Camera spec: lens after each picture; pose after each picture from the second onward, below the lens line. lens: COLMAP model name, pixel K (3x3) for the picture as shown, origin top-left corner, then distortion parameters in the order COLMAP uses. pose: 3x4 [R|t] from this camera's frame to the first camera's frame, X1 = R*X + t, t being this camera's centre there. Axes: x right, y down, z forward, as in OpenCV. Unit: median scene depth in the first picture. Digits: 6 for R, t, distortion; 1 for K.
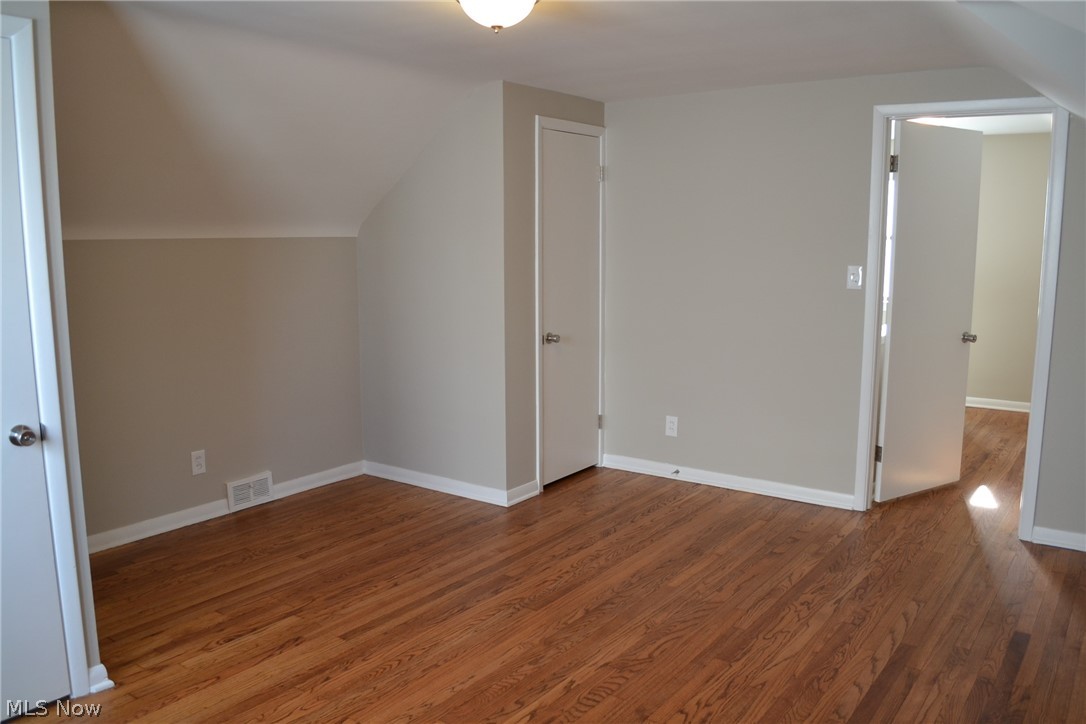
lens RADIAL K [[867.0, 0, 535.7], [0, 867.0, 365.1], [0, 0, 1]] dist [-0.083372, 0.011968]
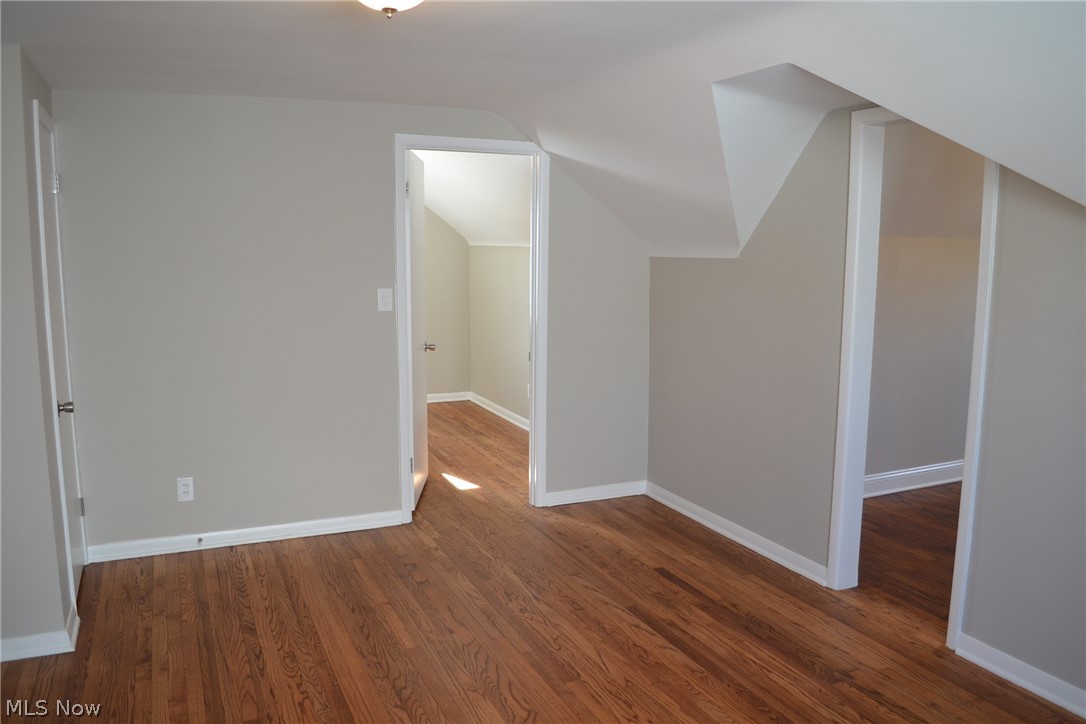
lens RADIAL K [[867.0, 0, 538.2], [0, 867.0, 364.1], [0, 0, 1]] dist [-0.083372, 0.011968]
pose [[0.497123, -0.116335, 0.859846, -0.470236], [0.125201, 0.990218, 0.061589, -0.073065], [-0.858600, 0.077036, 0.506825, 0.355604]]
